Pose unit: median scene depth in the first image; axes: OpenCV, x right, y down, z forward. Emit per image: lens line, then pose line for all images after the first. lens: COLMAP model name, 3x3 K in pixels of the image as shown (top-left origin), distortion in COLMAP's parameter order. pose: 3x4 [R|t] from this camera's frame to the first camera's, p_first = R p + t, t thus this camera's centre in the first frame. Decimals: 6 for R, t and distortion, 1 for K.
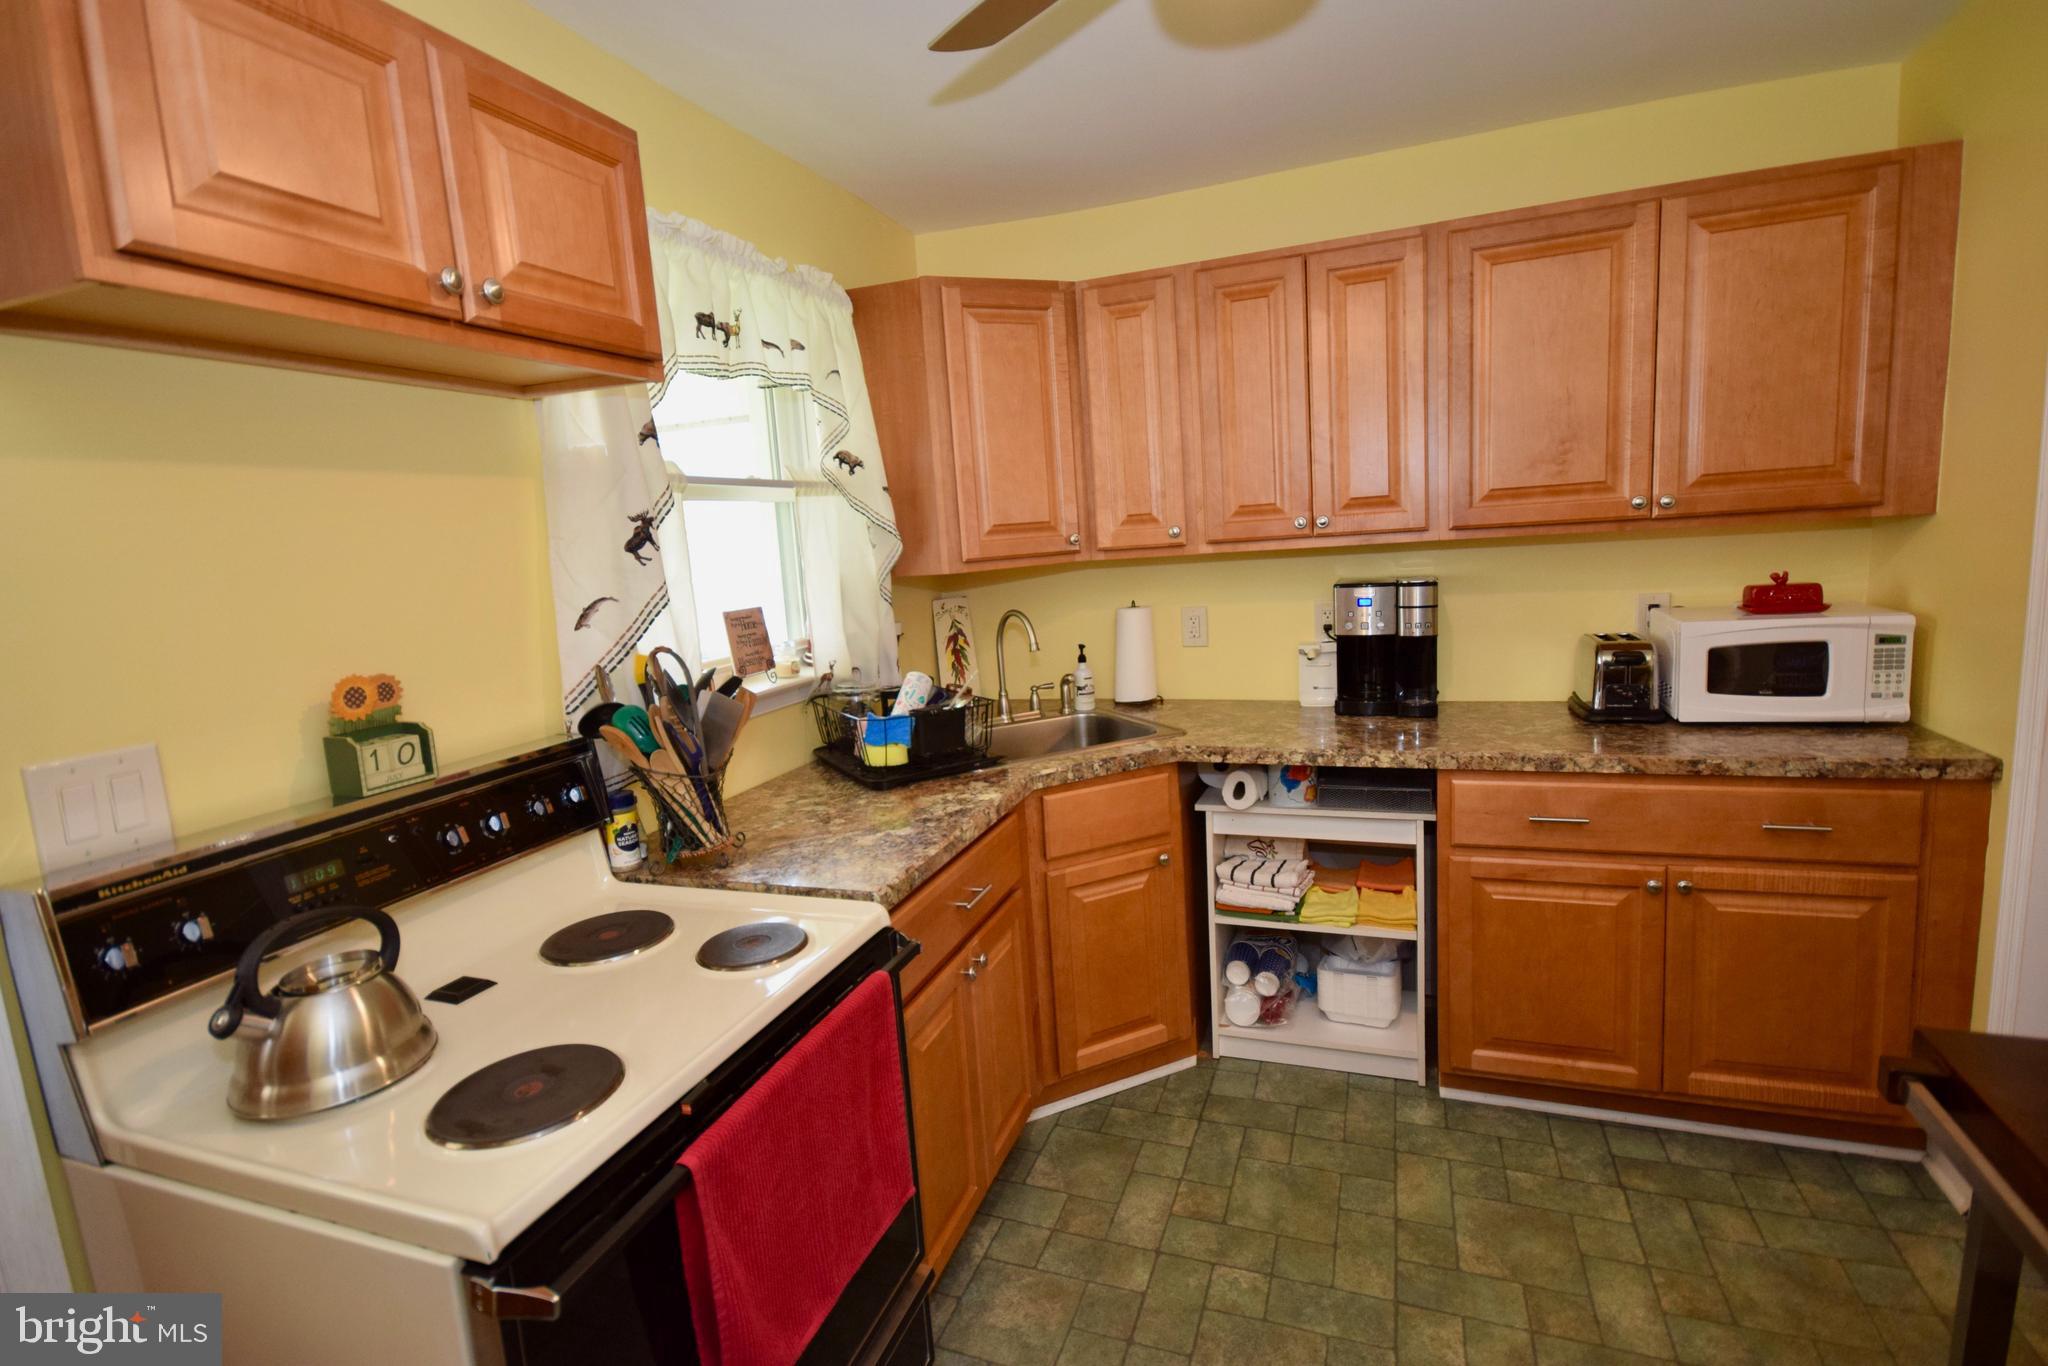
lens RADIAL K [[974.3, 0, 1030.7], [0, 974.3, 670.5], [0, 0, 1]] dist [0.014494, -0.009865]
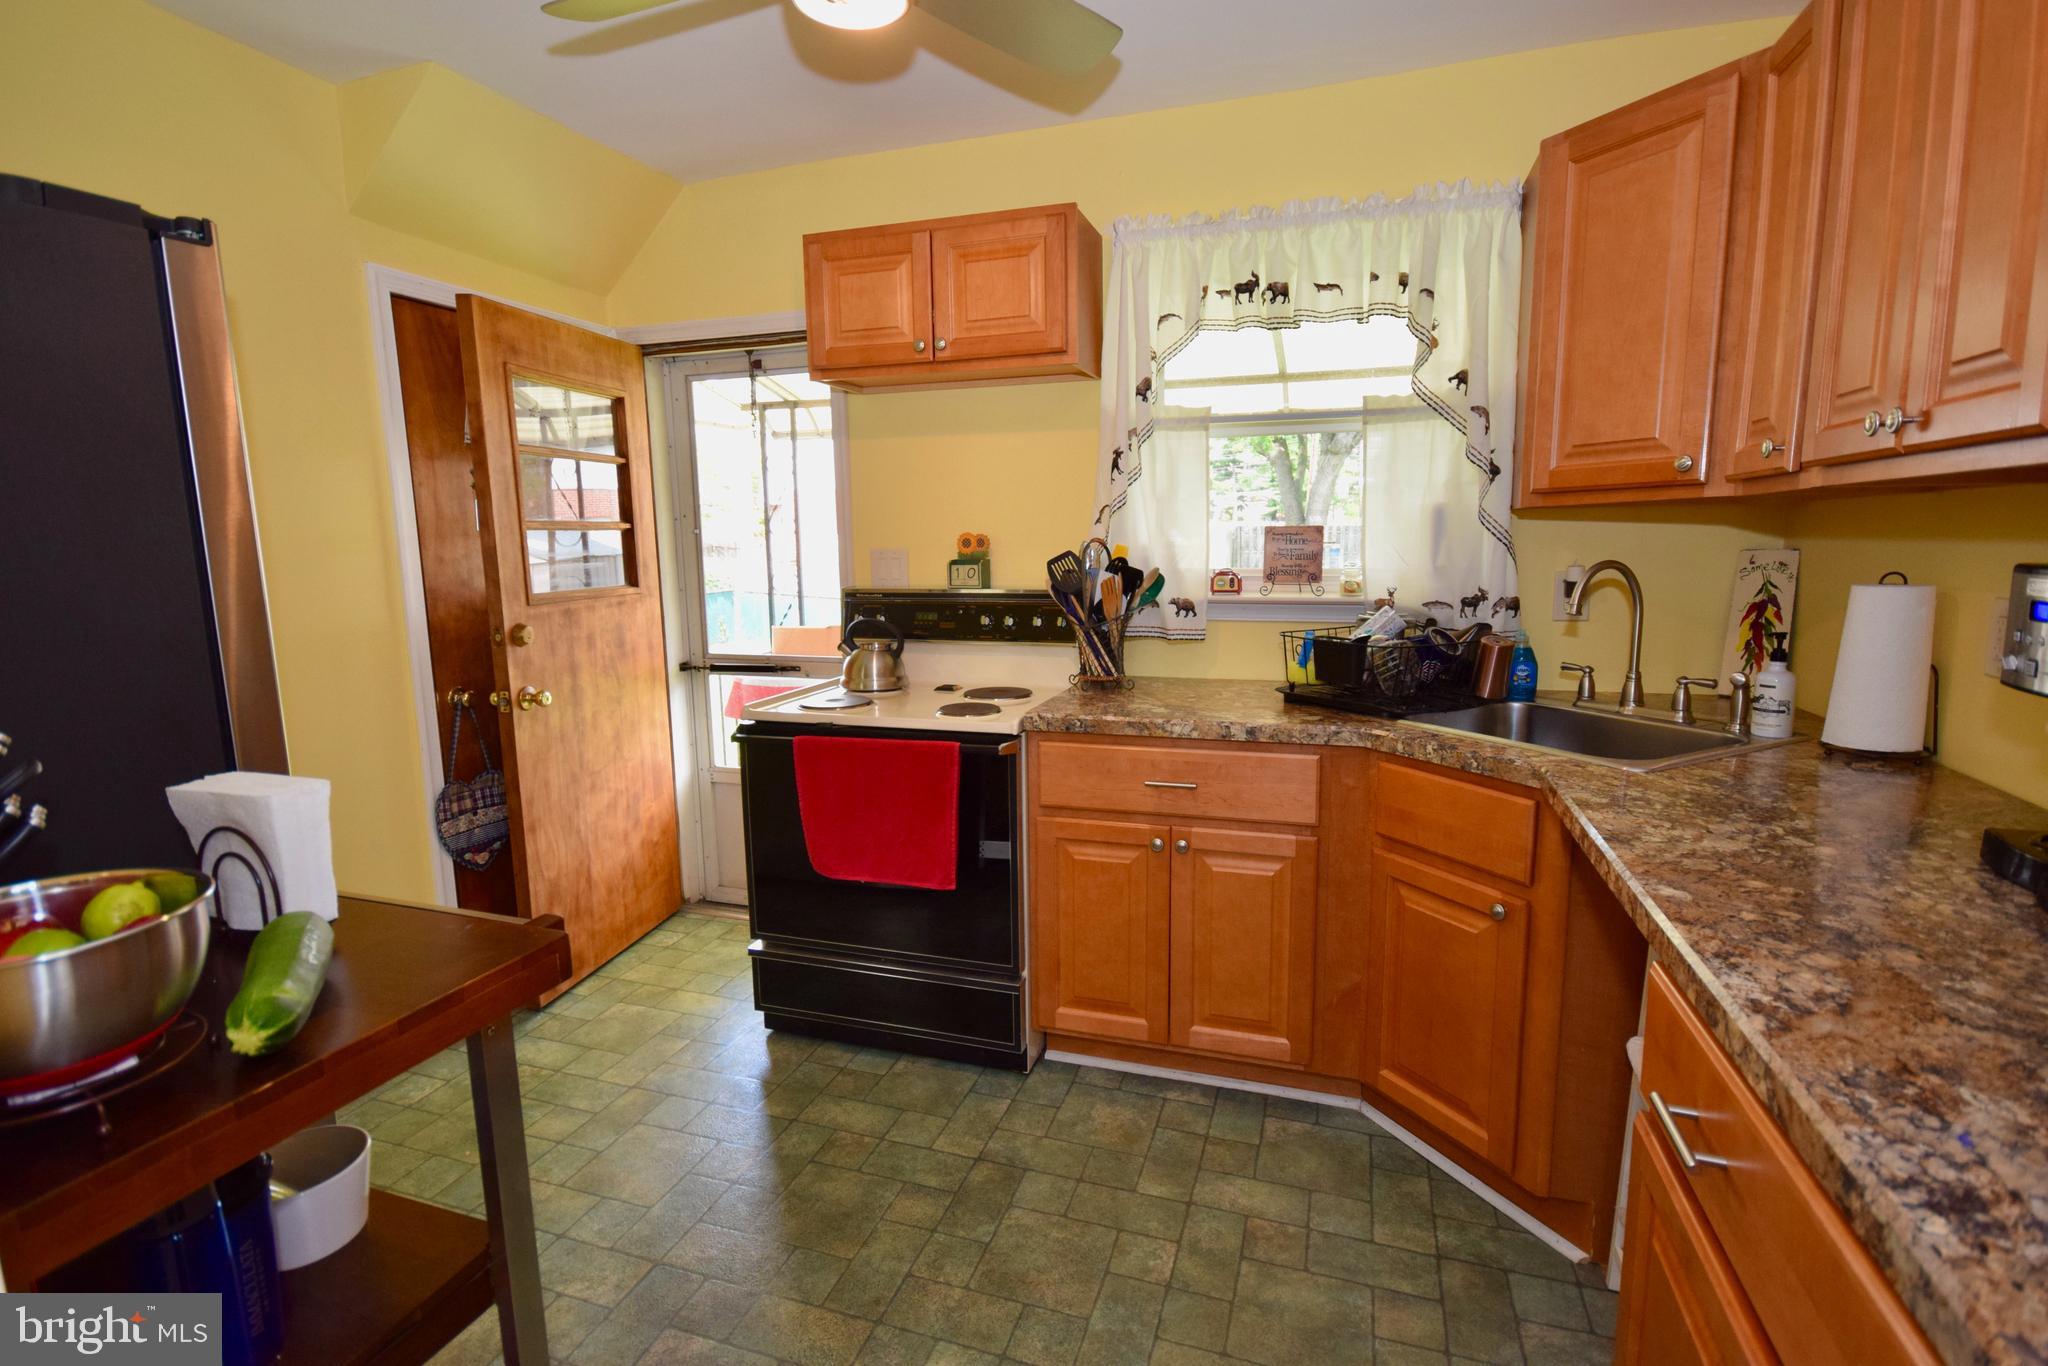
lens RADIAL K [[974.3, 0, 1022.9], [0, 974.3, 672.3], [0, 0, 1]] dist [0.014494, -0.009865]
pose [[0.010069, 0.200319, -0.979679, 0.938855], [-0.131027, 0.971546, 0.197310, -0.087387], [0.991328, 0.126377, 0.036030, 0.704154]]
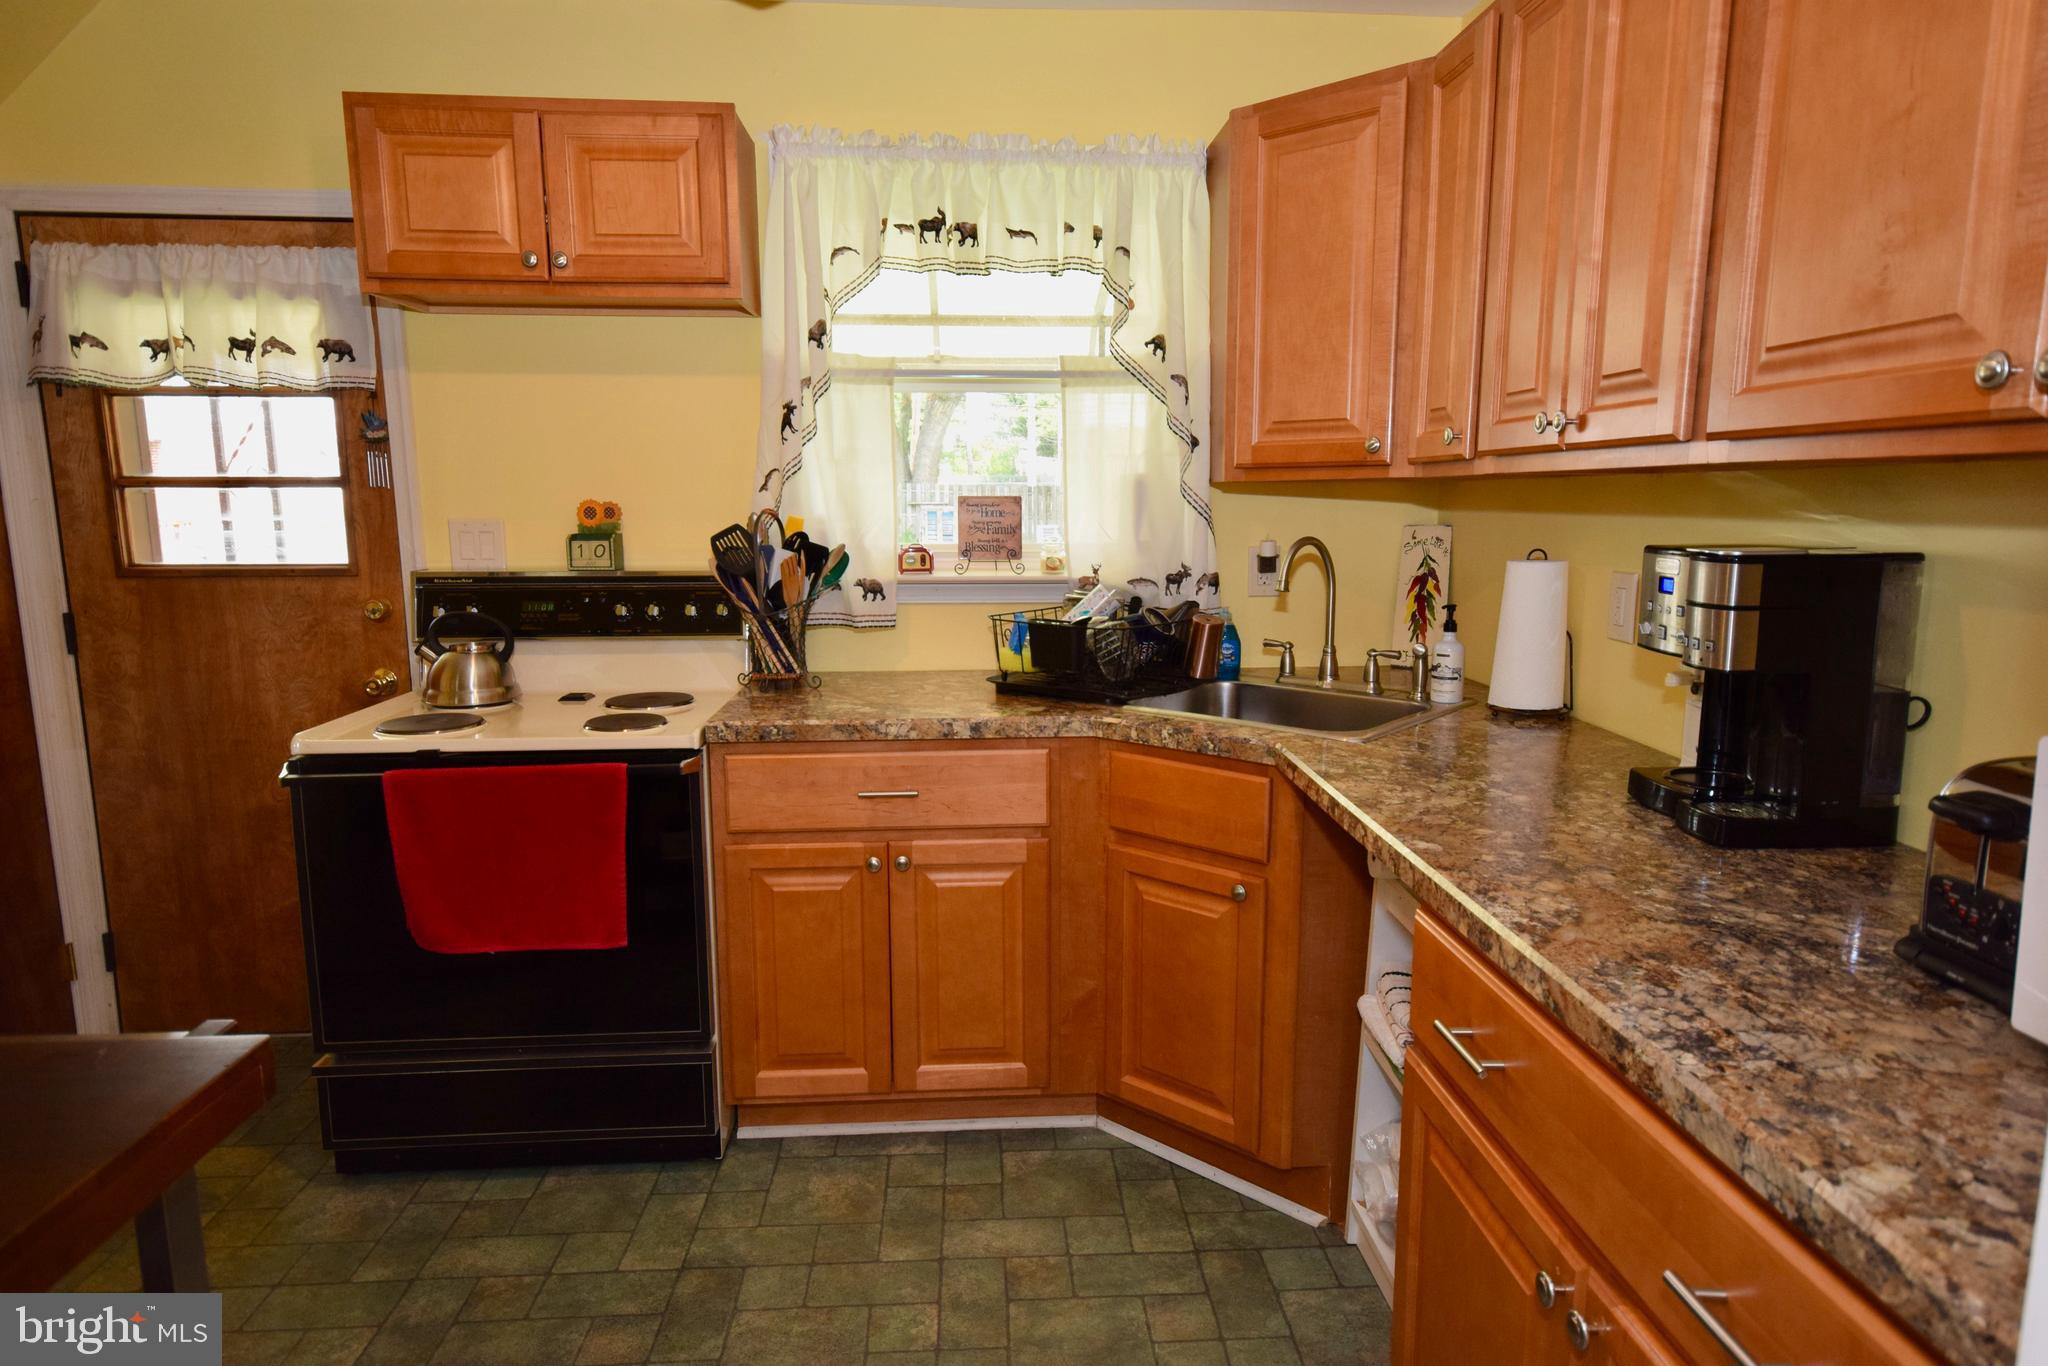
lens RADIAL K [[1209.9, 0, 1030.2], [0, 1209.9, 671.7], [0, 0, 1]] dist [0.006997, 0.011945]
pose [[0.380500, 0.197802, -0.903379, 0.990260], [-0.154885, 0.976690, 0.148617, -0.085378], [0.911718, 0.083371, 0.402267, 0.570894]]
